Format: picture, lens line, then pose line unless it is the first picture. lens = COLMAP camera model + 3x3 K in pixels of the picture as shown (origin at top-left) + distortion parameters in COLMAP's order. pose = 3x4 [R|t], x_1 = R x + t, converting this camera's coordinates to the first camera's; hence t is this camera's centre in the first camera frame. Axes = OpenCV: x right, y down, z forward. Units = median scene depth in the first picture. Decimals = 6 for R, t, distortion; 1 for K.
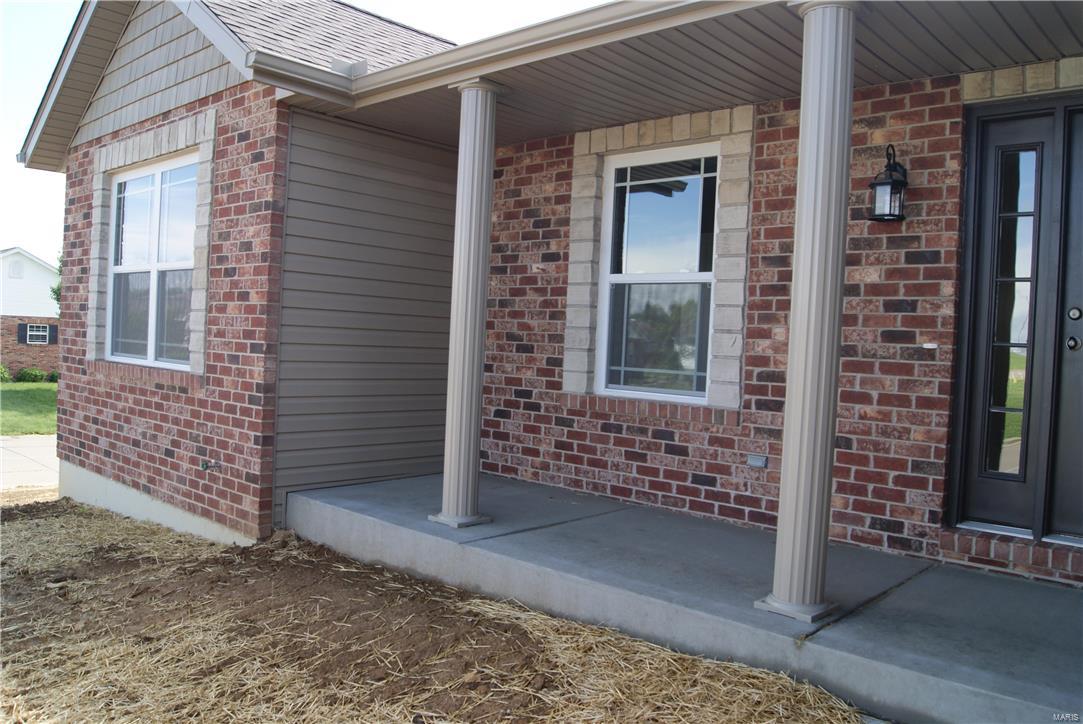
lens RADIAL K [[849.8, 0, 540.6], [0, 849.8, 360.6], [0, 0, 1]] dist [-0.080472, 0.010761]
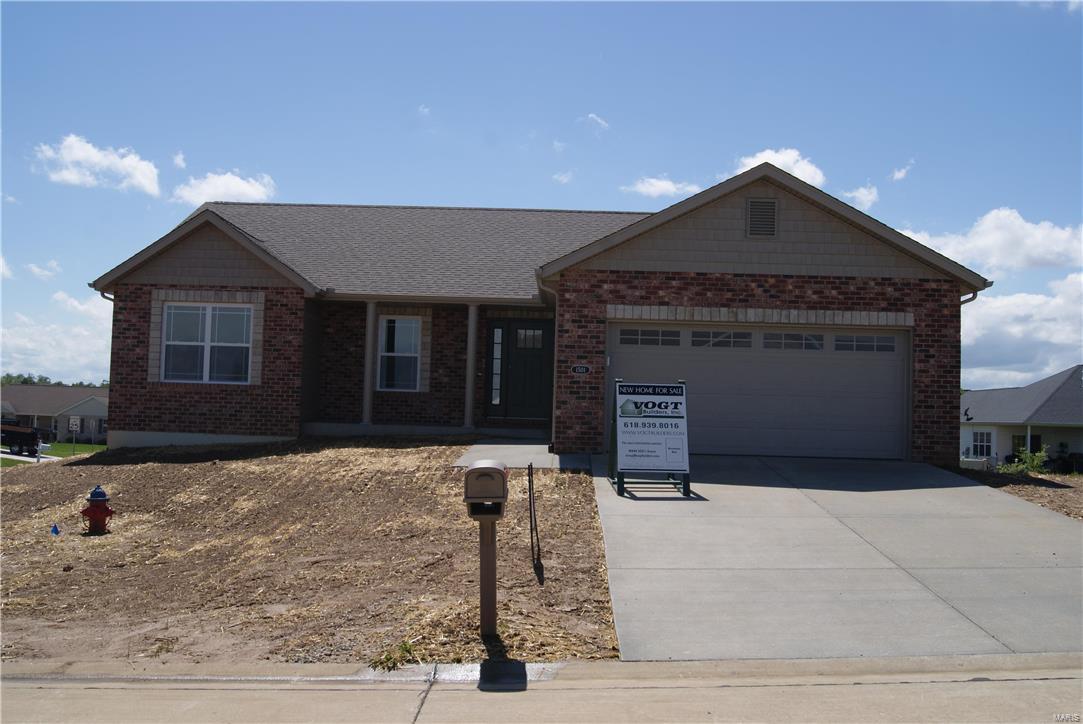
lens RADIAL K [[1099.7, 0, 538.0], [0, 1099.7, 361.6], [0, 0, 1]] dist [-0.058879, 0.000000]
pose [[0.751045, 0.011039, 0.660158, -2.557845], [0.020500, 0.998988, -0.040027, 0.125684], [-0.659932, 0.043595, 0.750059, -2.876884]]
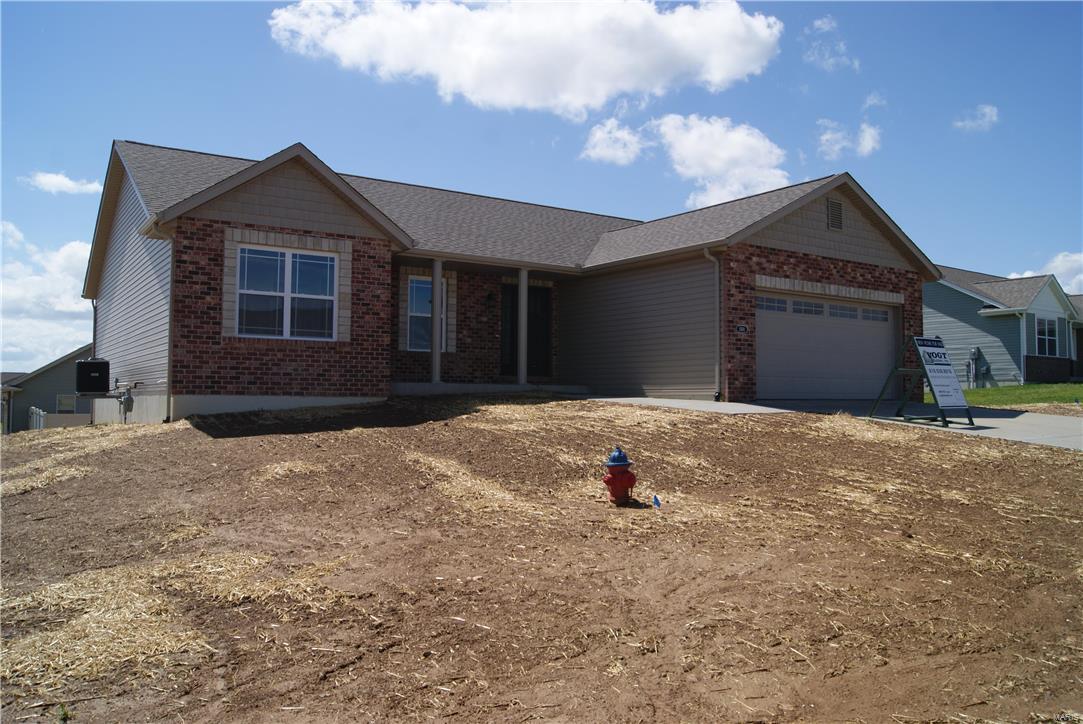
lens RADIAL K [[849.8, 0, 545.3], [0, 849.8, 359.8], [0, 0, 1]] dist [-0.080472, 0.010761]
pose [[0.223952, 0.001081, 0.974600, -3.380289], [0.027879, 0.999583, -0.007515, 0.130821], [-0.974201, 0.028854, 0.223828, -0.223981]]
